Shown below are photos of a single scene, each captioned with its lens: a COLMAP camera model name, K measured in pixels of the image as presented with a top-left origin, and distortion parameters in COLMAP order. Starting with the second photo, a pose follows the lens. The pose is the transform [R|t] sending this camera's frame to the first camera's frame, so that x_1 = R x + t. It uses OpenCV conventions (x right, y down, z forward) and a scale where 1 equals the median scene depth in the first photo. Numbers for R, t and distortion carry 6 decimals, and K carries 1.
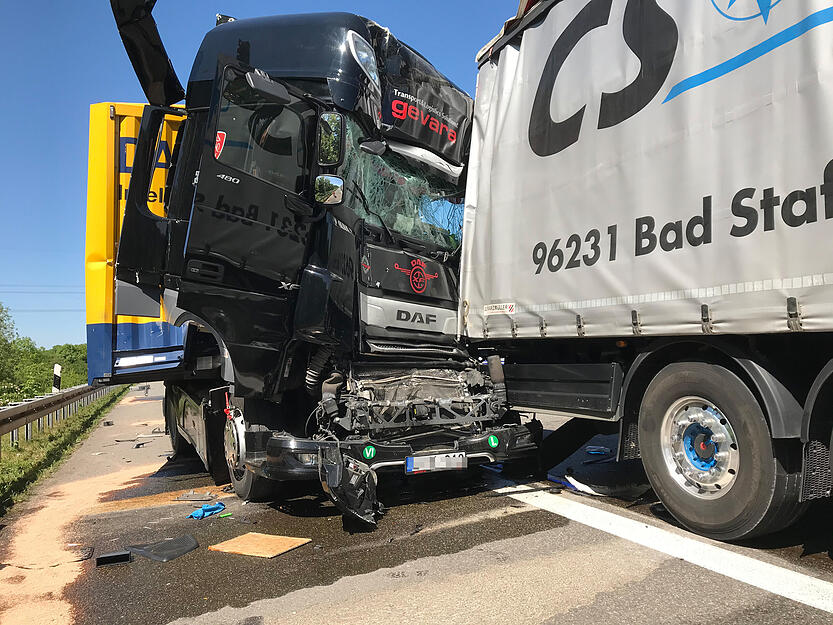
lens RADIAL K [[664.0, 0, 416.5], [0, 664.0, 312.5], [0, 0, 1]] dist [-0.005979, -0.005134]
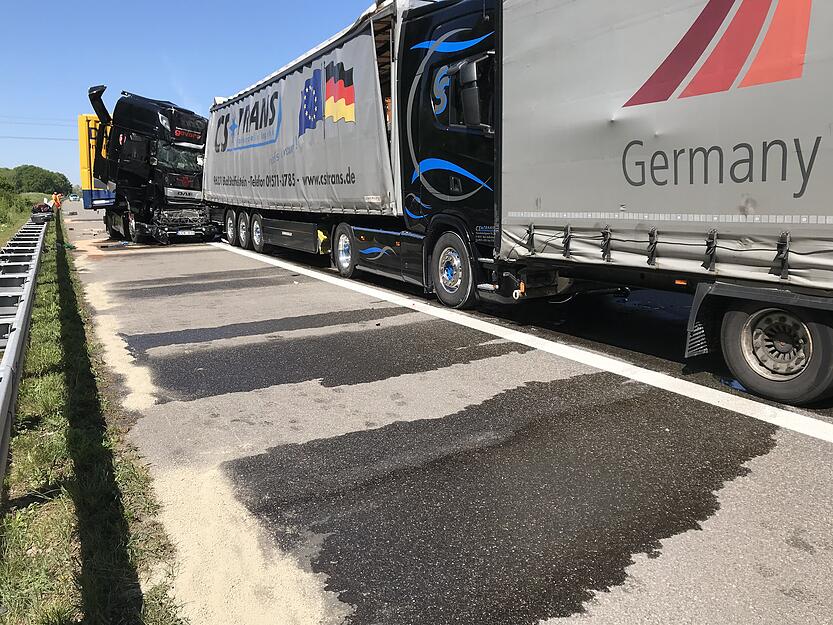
lens RADIAL K [[664.0, 0, 416.5], [0, 664.0, 312.5], [0, 0, 1]] dist [-0.005979, -0.005134]
pose [[0.992566, 0.030950, 0.117708, 0.812430], [-0.057223, 0.972238, 0.226889, -0.245205], [-0.107418, -0.231938, 0.966781, -2.627431]]
